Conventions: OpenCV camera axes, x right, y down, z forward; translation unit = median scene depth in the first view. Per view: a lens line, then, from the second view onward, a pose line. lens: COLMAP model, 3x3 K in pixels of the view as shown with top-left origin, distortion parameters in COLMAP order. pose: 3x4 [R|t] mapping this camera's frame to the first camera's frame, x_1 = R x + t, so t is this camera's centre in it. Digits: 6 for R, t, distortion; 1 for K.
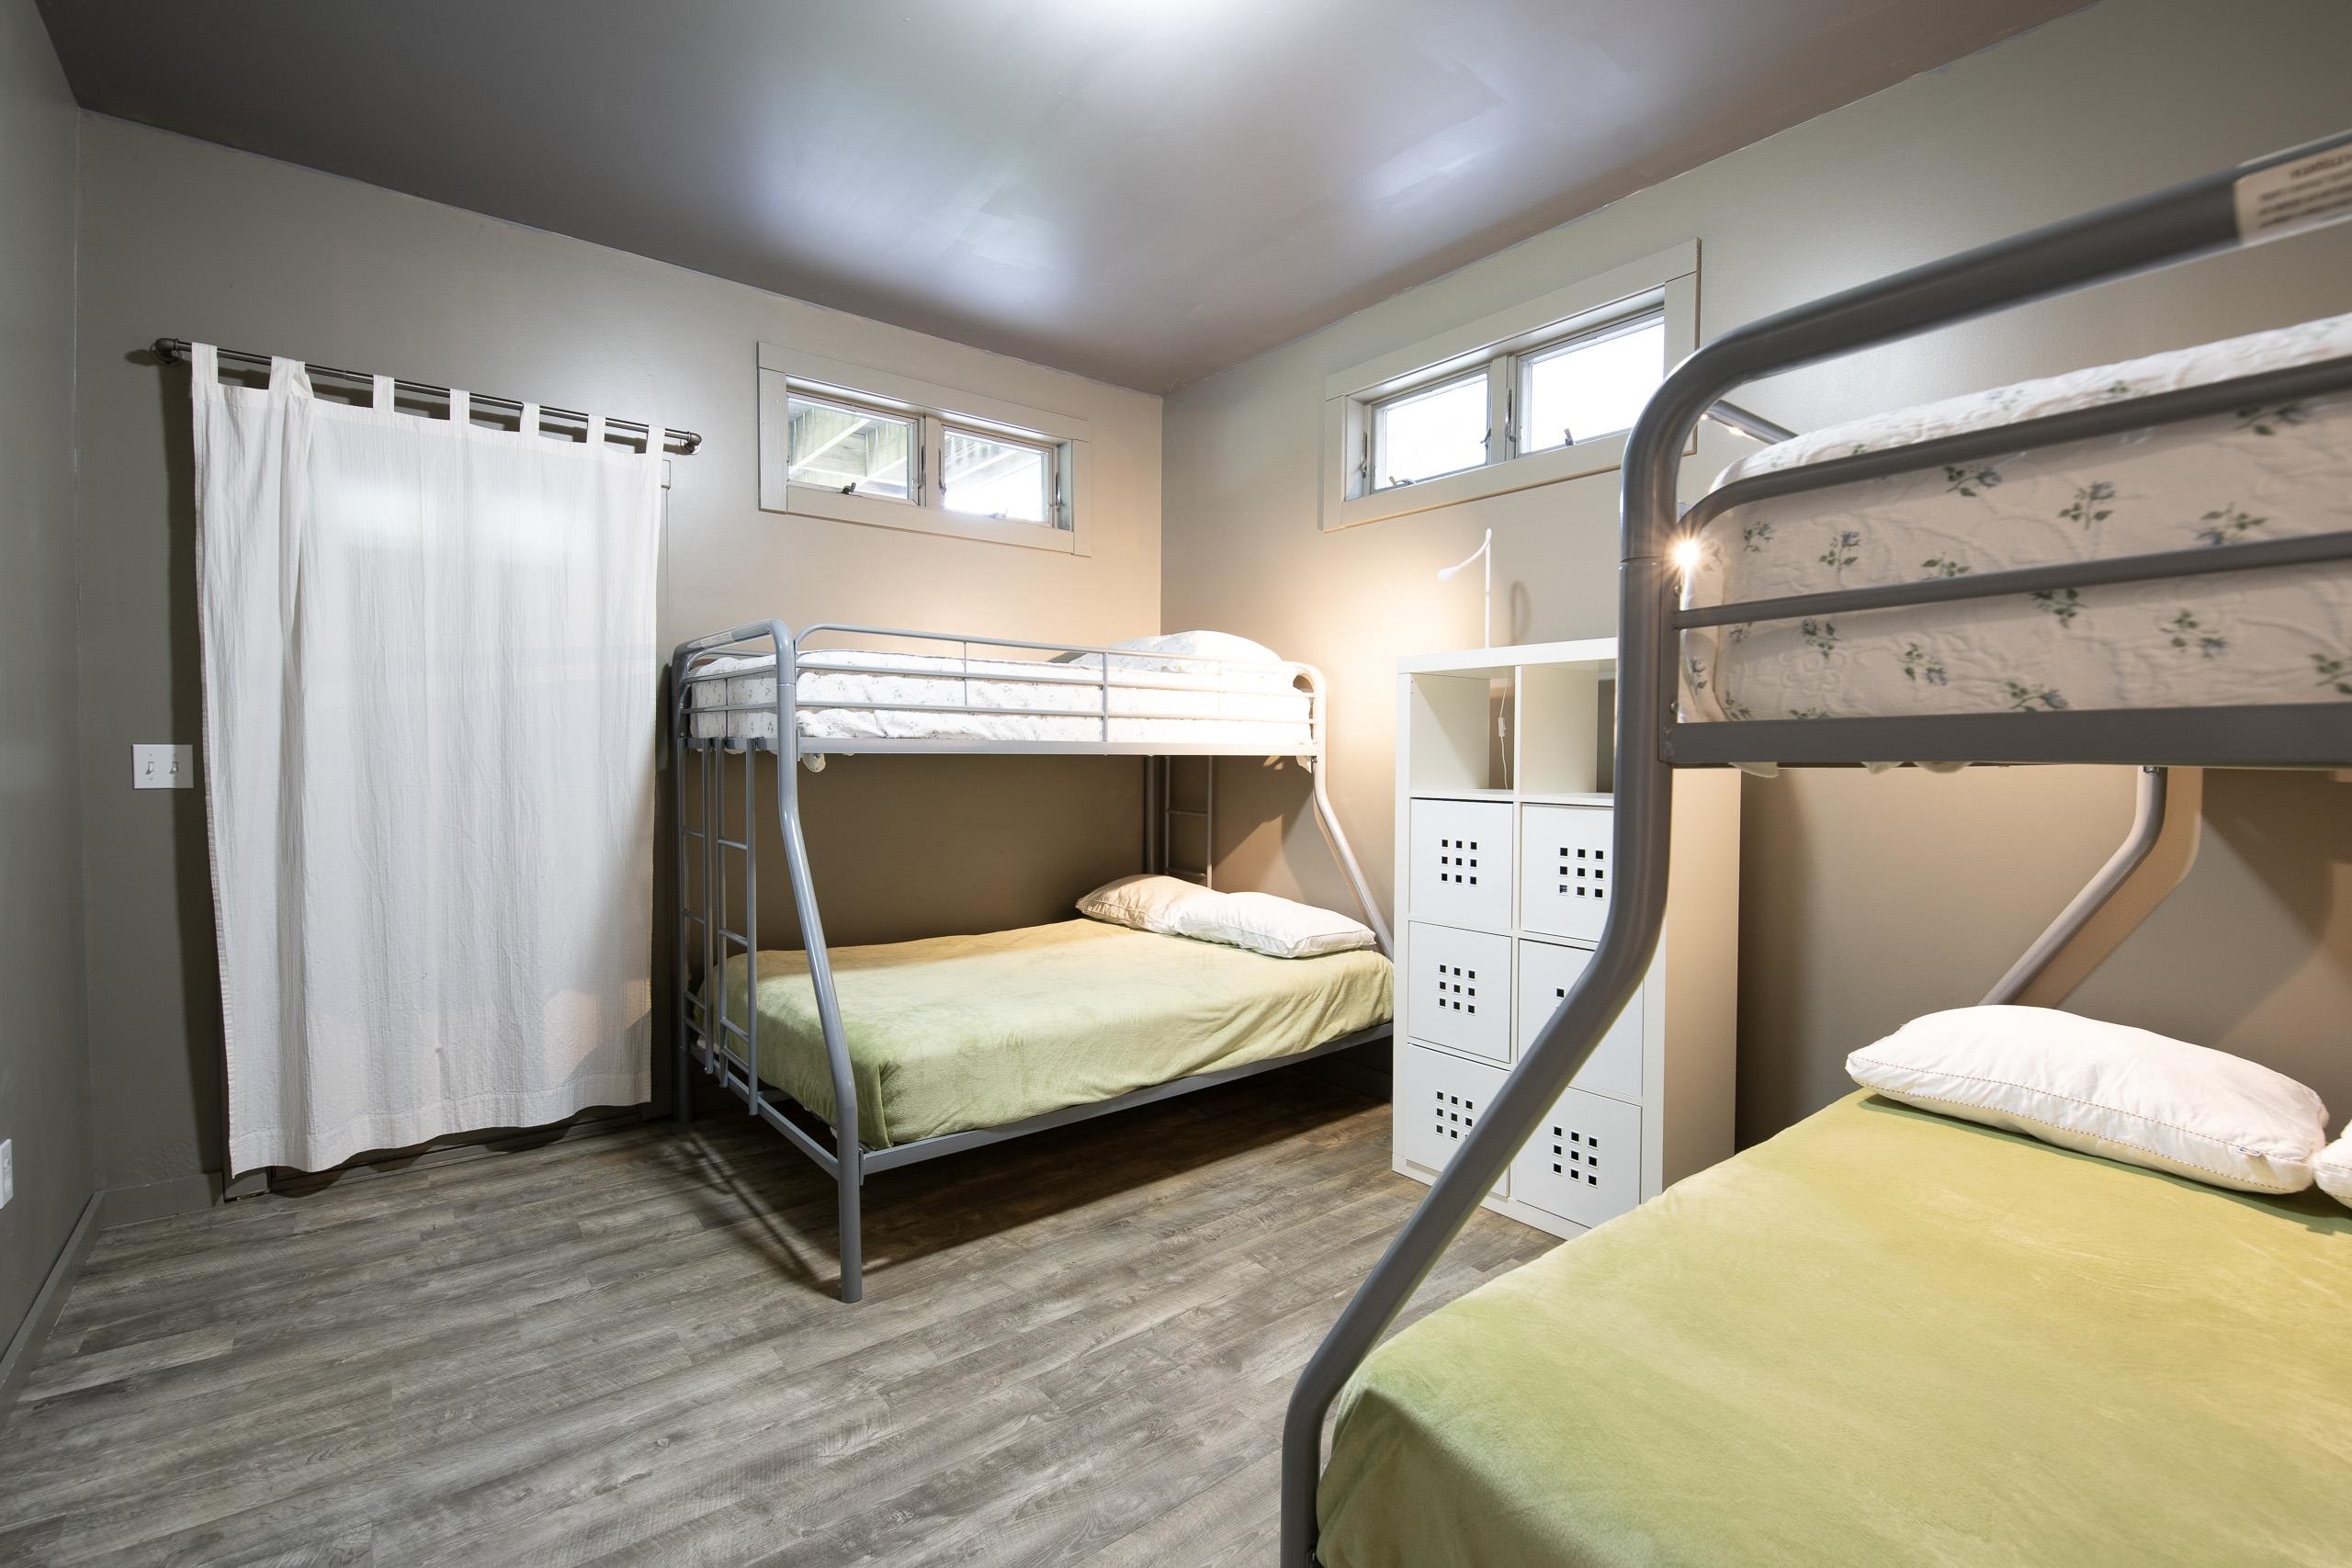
lens RADIAL K [[1037.1, 0, 1166.5], [0, 1037.1, 783.9], [0, 0, 1]] dist [0.000200, -0.012287]
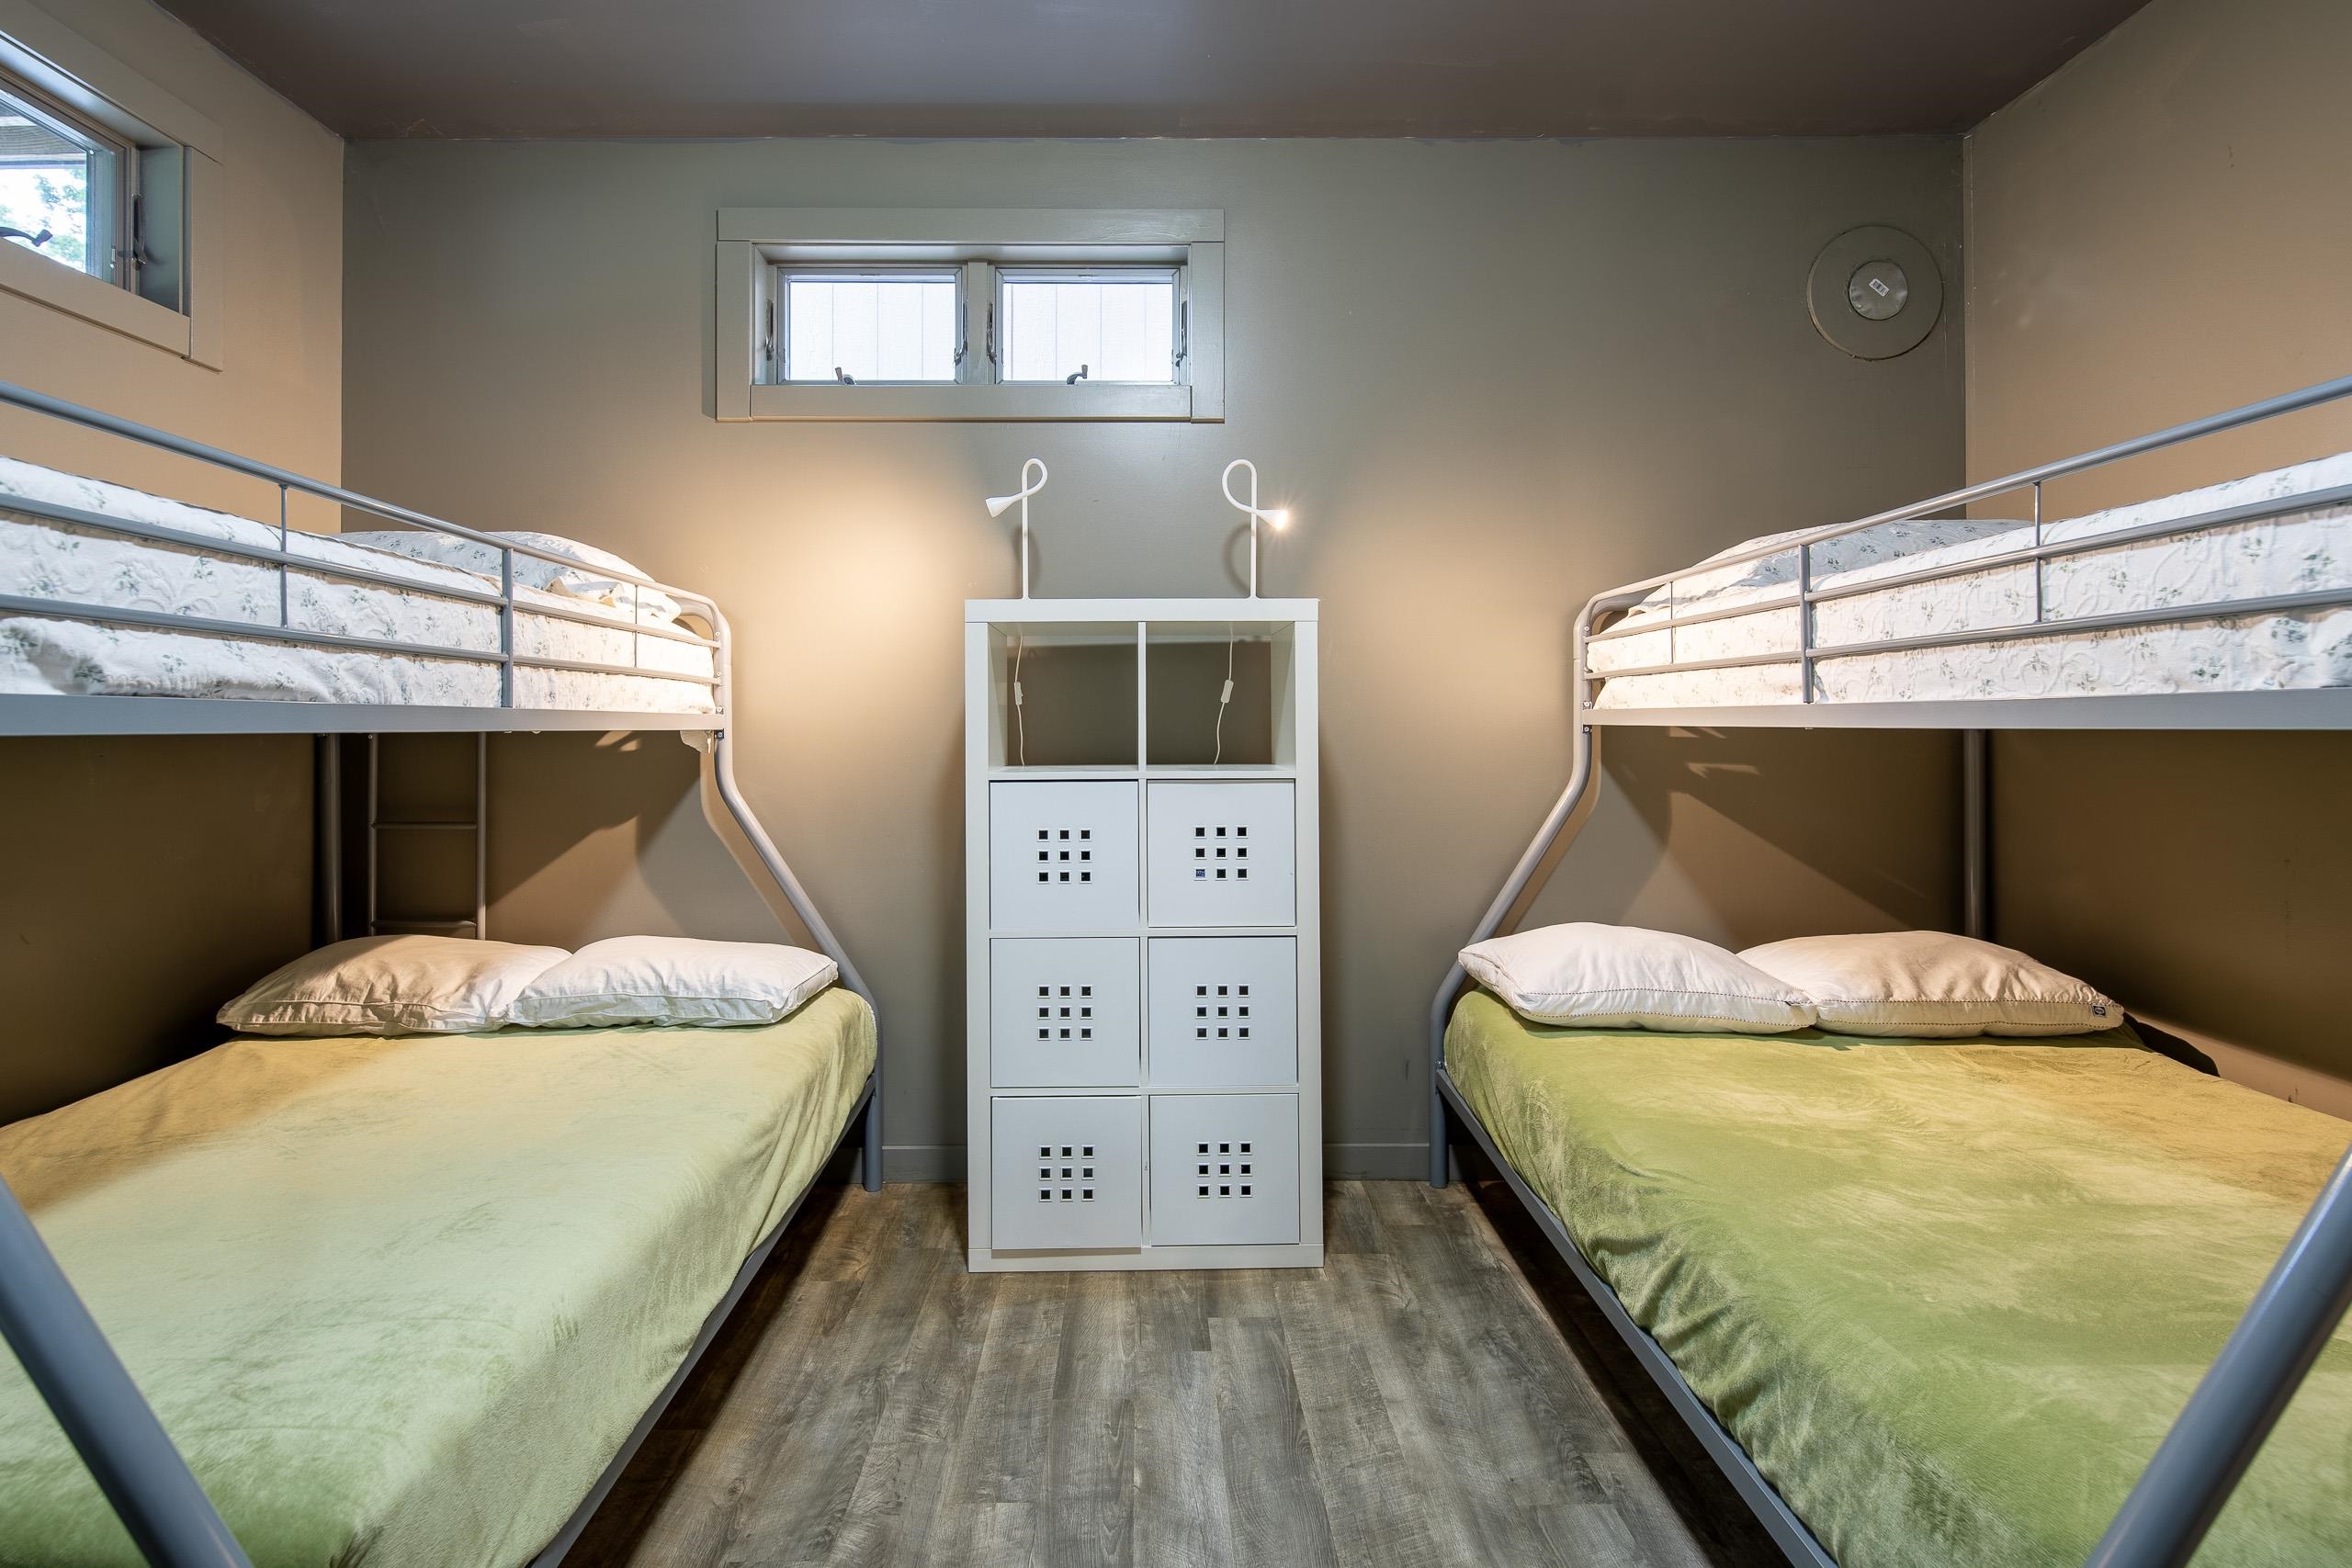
lens RADIAL K [[1048.8, 0, 1151.9], [0, 1048.8, 718.7], [0, 0, 1]] dist [0.015690, -0.012205]
pose [[0.610890, -0.004208, 0.791704, -0.322564], [0.032013, 0.999299, -0.019390, -0.014485], [-0.791068, 0.037190, 0.610597, 0.423295]]
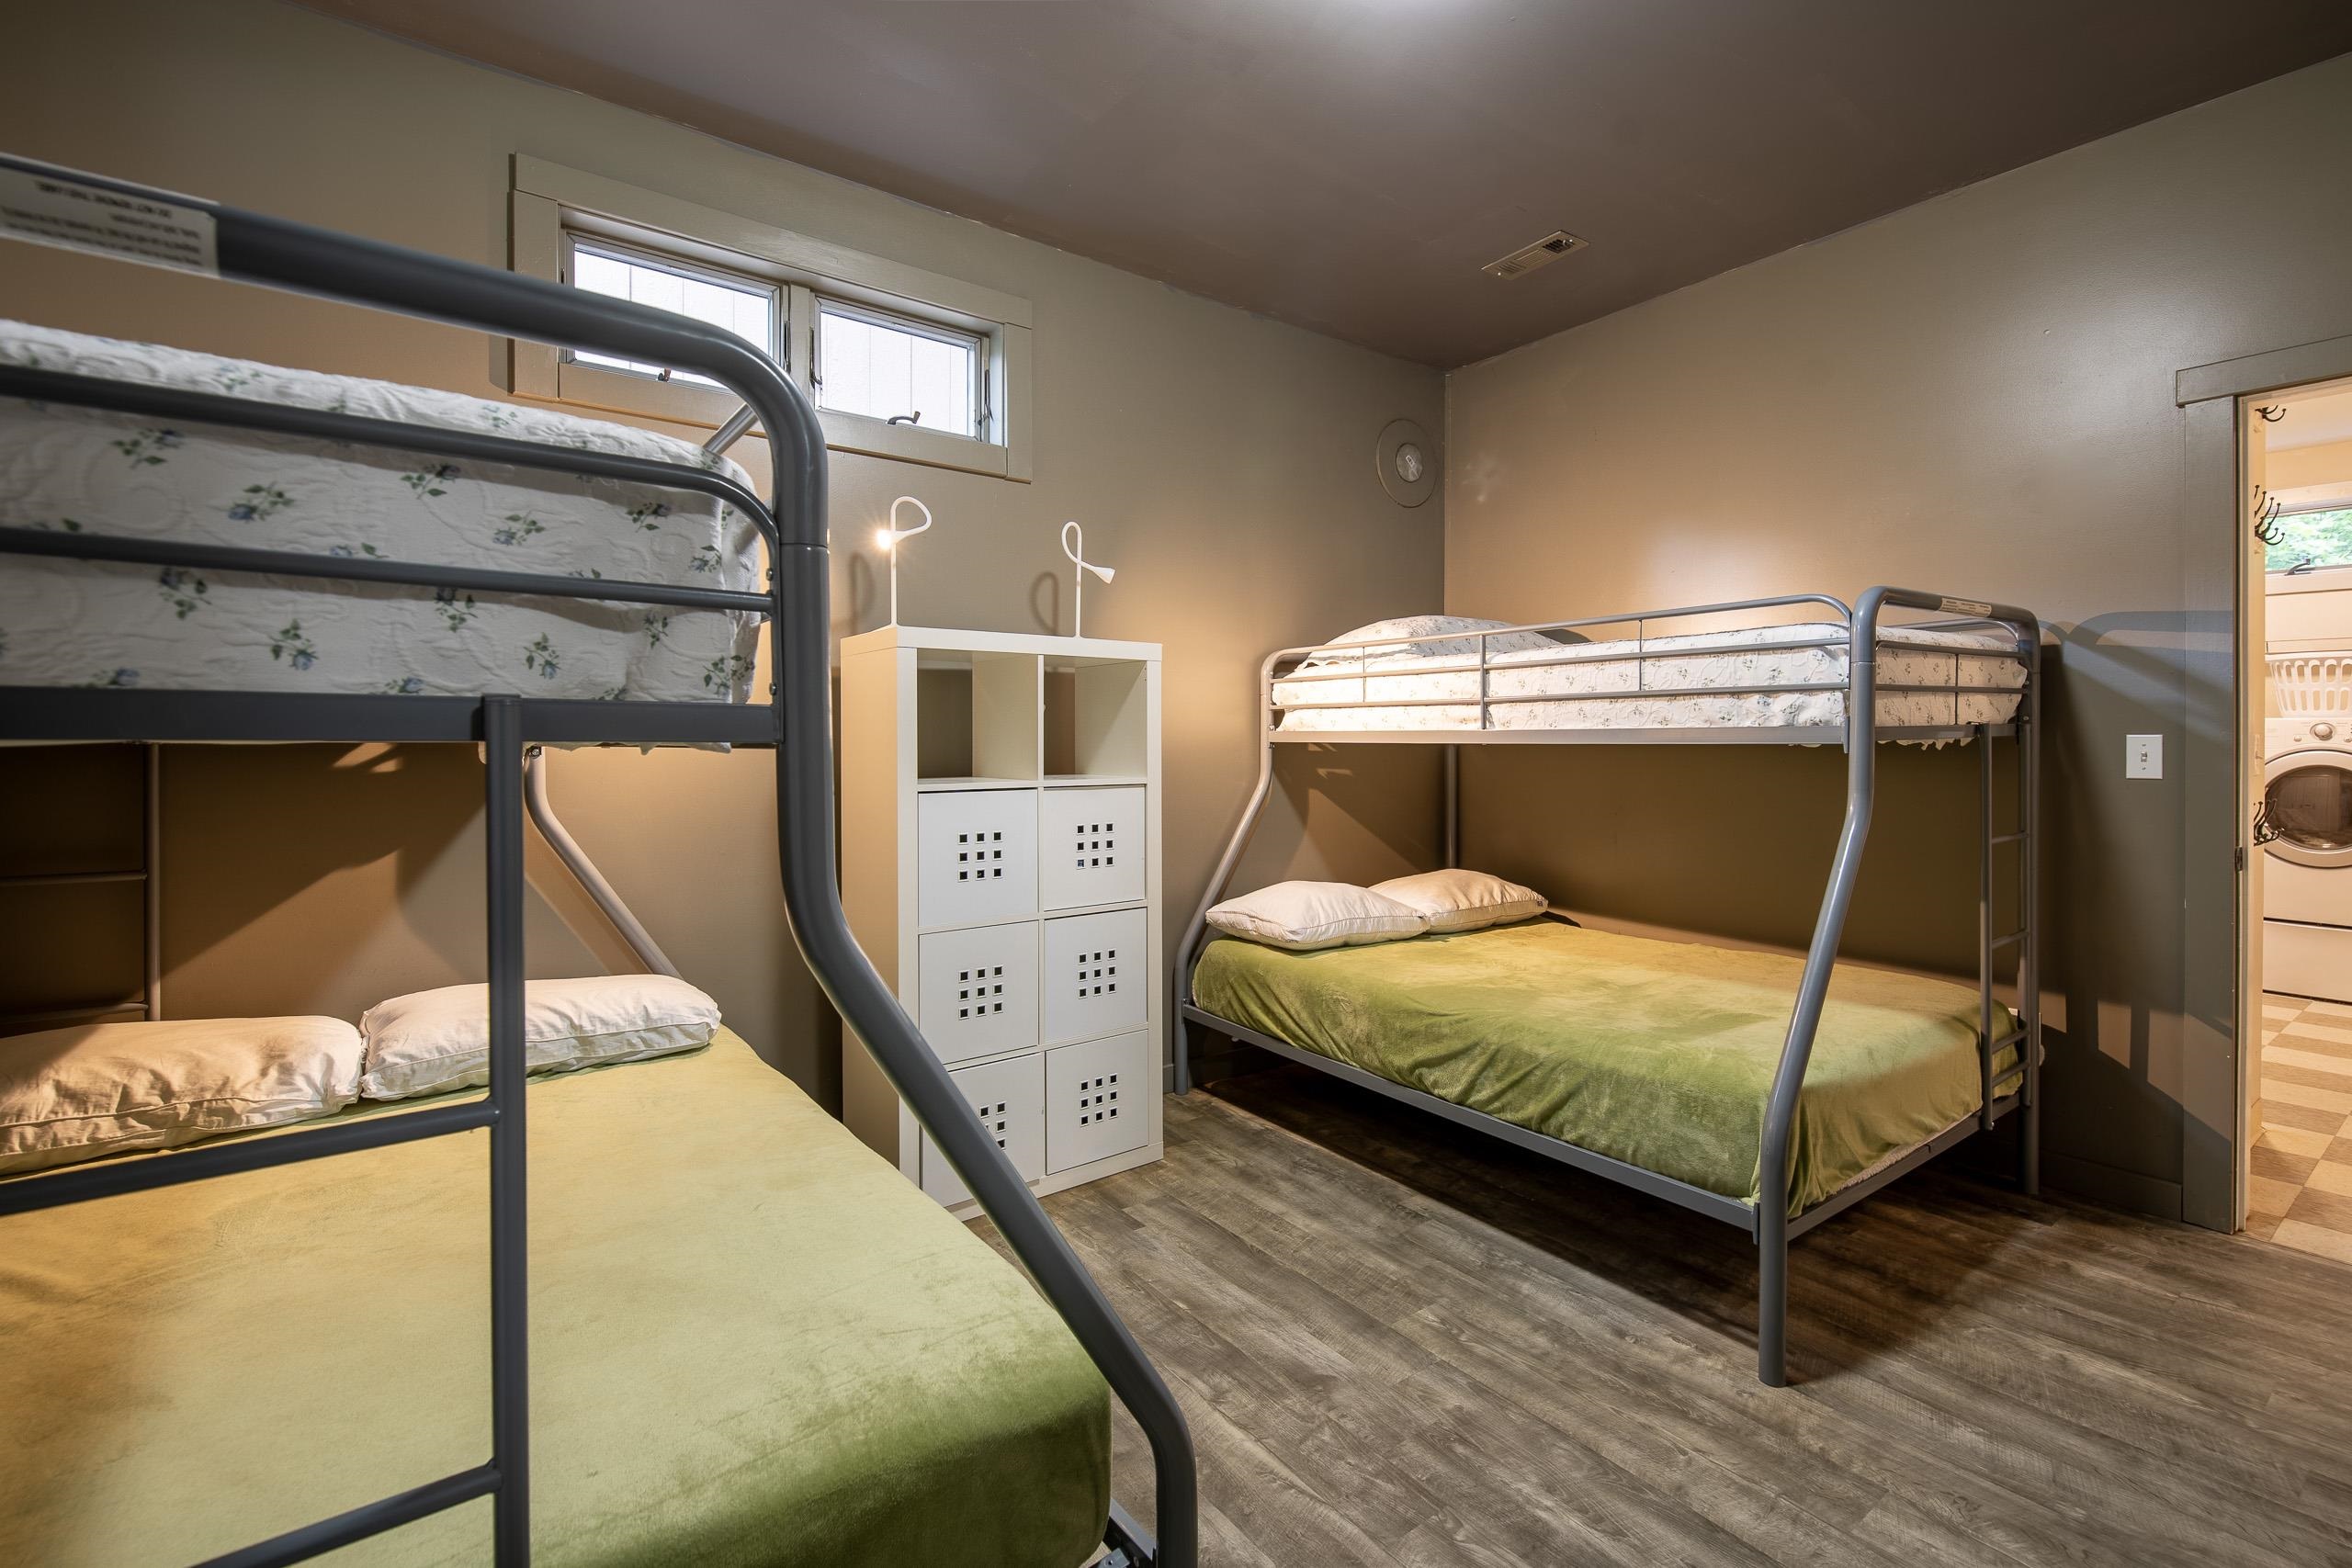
lens RADIAL K [[1022.8, 0, 1181.8], [0, 1022.8, 751.1], [0, 0, 1]] dist [0.002568, -0.000775]
pose [[0.025290, -0.016370, 0.999546, -0.618182], [0.032700, 0.999344, 0.015540, -0.027154], [-0.999145, 0.032292, 0.025809, 0.769779]]
